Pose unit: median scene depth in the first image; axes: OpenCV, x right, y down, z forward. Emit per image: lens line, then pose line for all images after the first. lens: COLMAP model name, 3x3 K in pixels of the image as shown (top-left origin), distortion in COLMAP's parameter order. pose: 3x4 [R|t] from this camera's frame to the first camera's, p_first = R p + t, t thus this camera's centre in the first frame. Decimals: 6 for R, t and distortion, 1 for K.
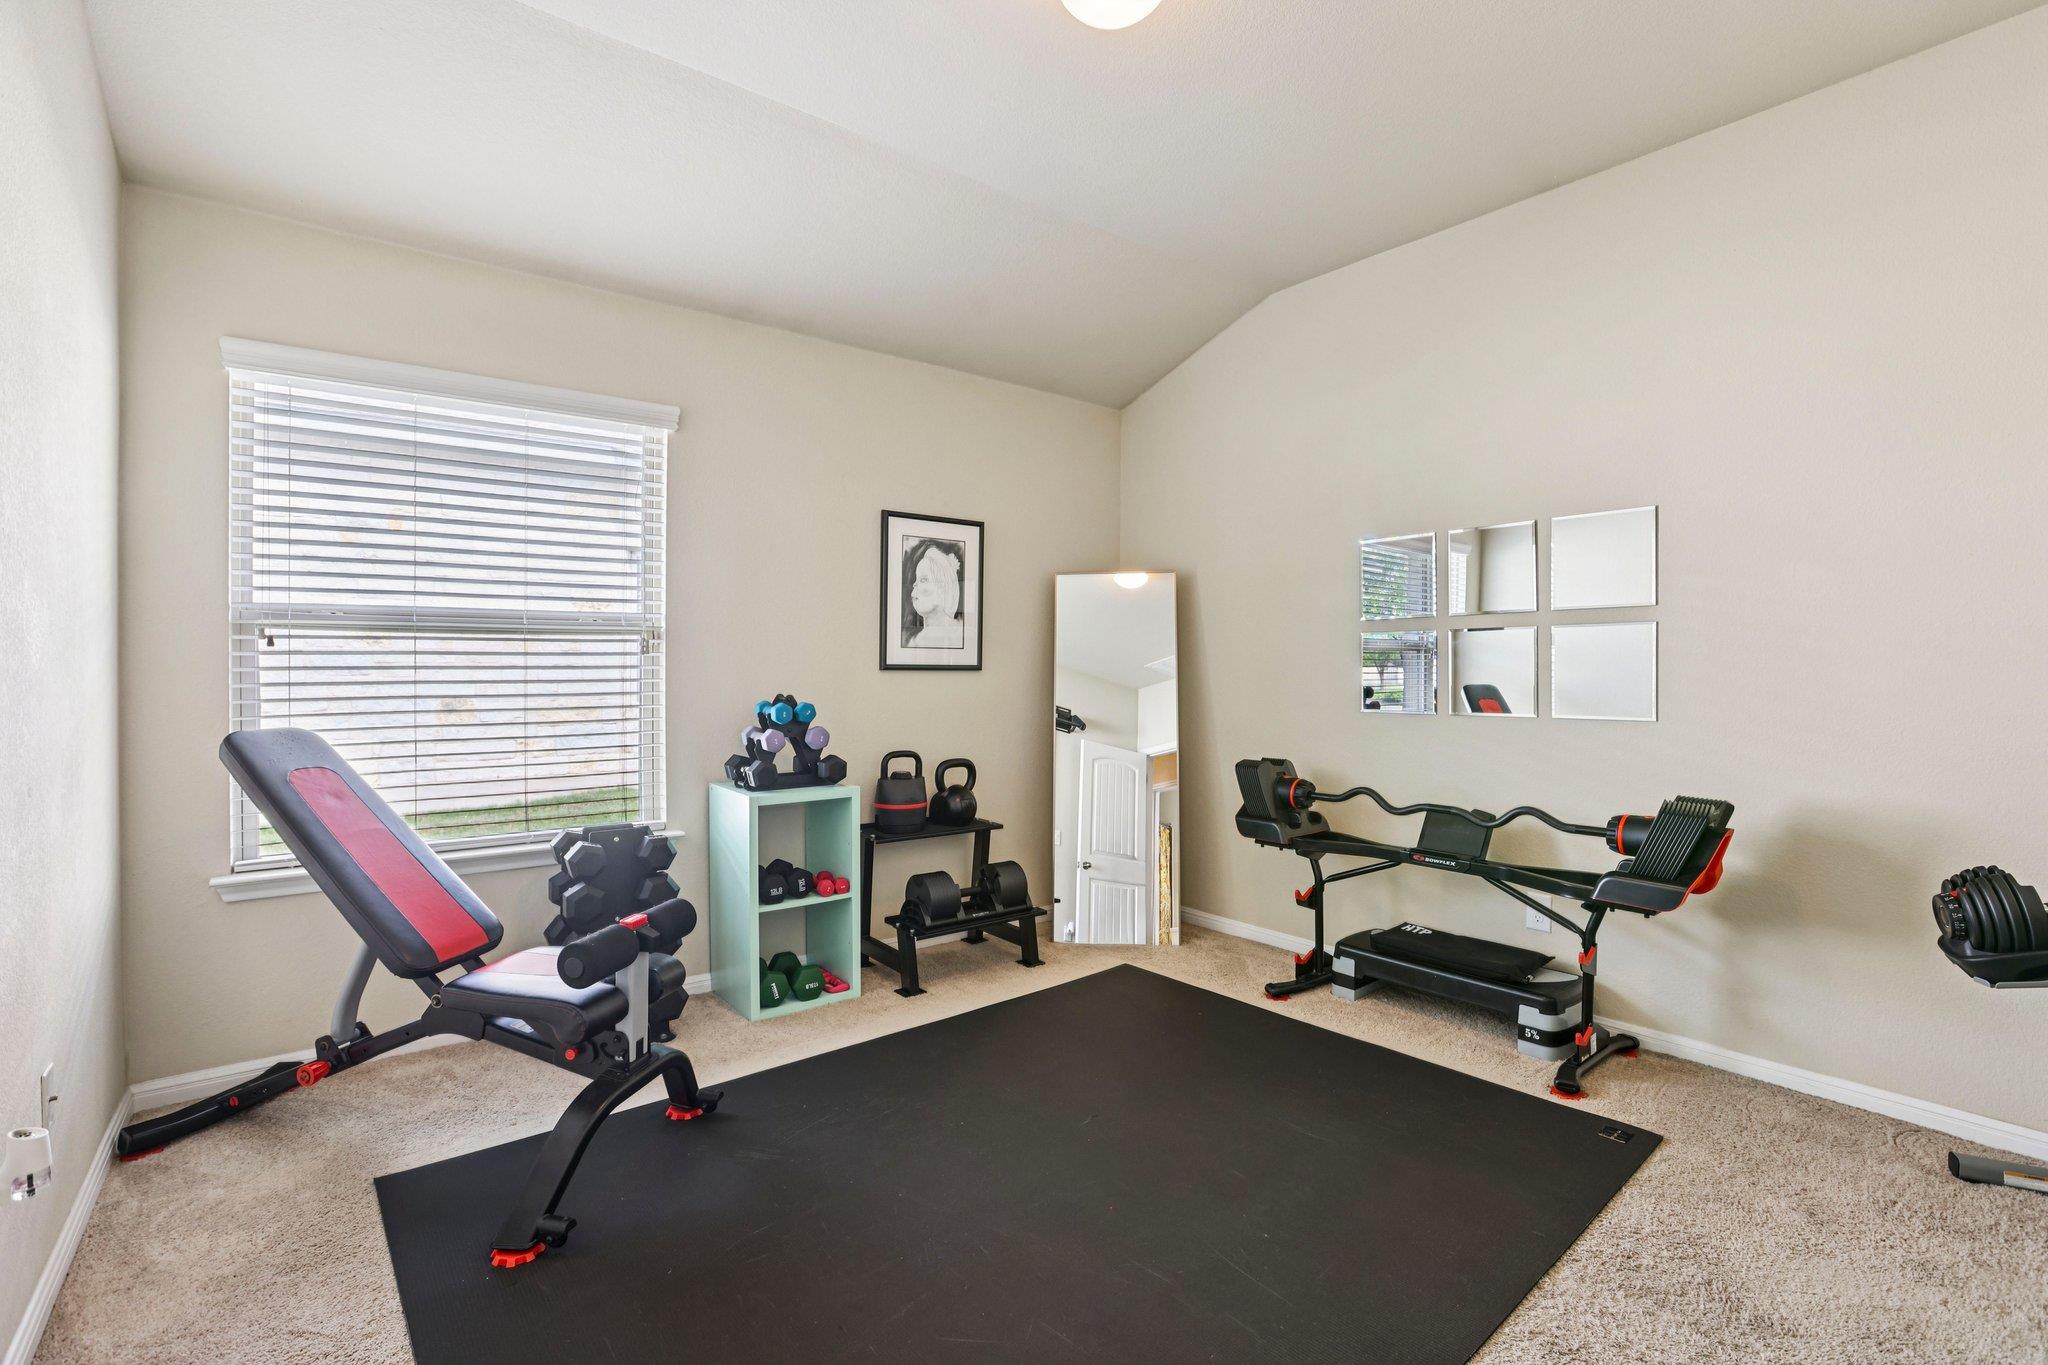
lens RADIAL K [[933.3, 0, 1032.5], [0, 933.3, 664.0], [0, 0, 1]] dist [-0.052258, 0.018603]
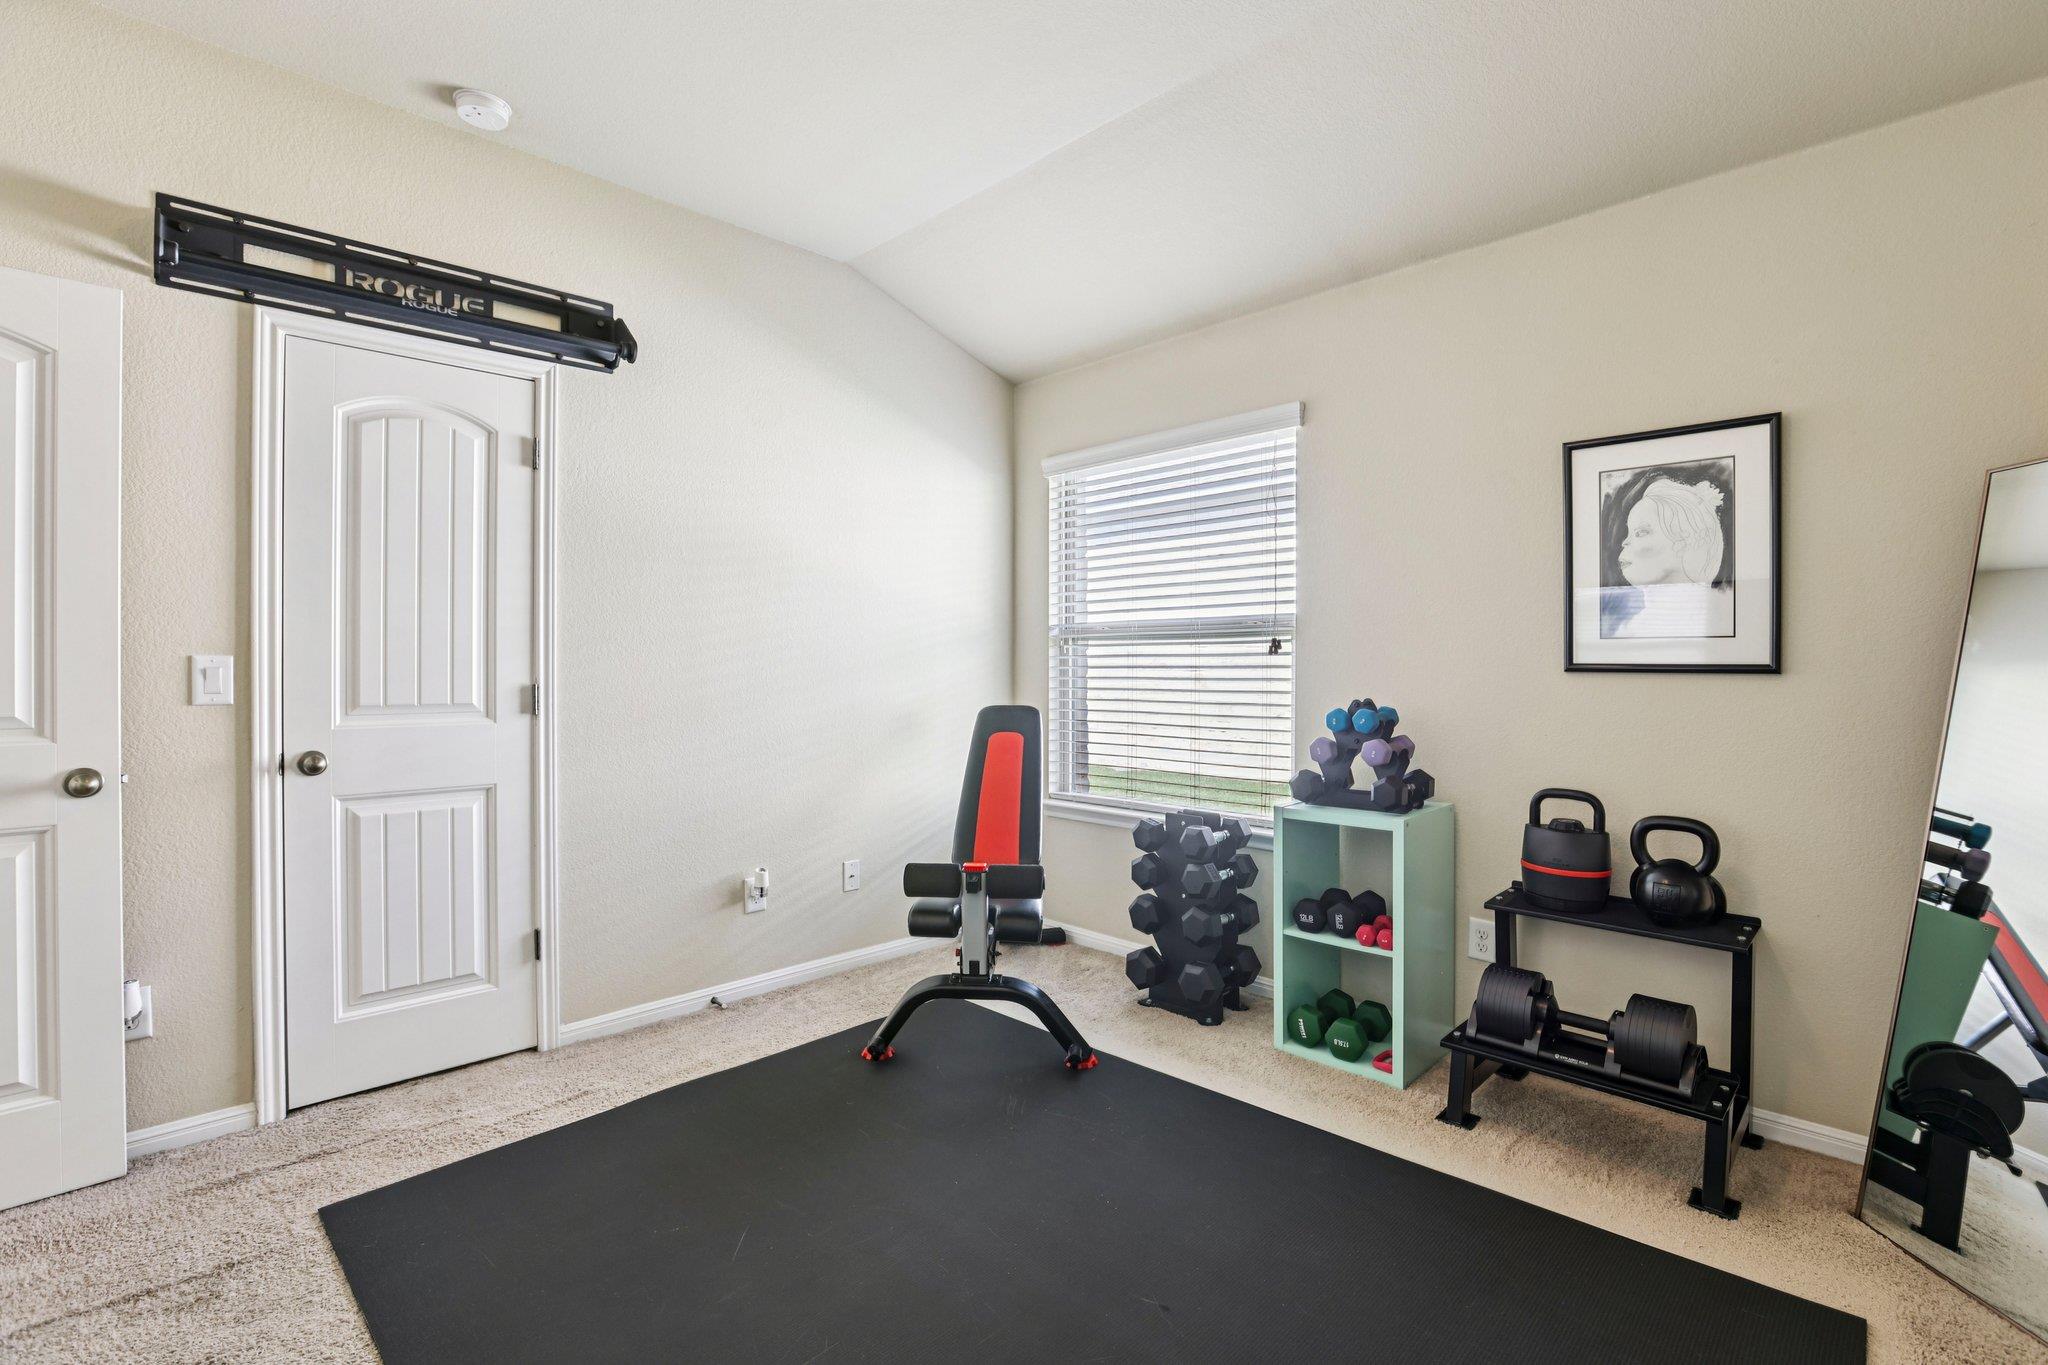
lens RADIAL K [[933.3, 0, 1032.5], [0, 933.3, 664.0], [0, 0, 1]] dist [-0.052258, 0.018603]
pose [[0.115814, -0.005768, -0.993254, 0.472605], [-0.002249, 0.999979, -0.006069, 0.005555], [0.993268, 0.002937, 0.115798, 0.517669]]
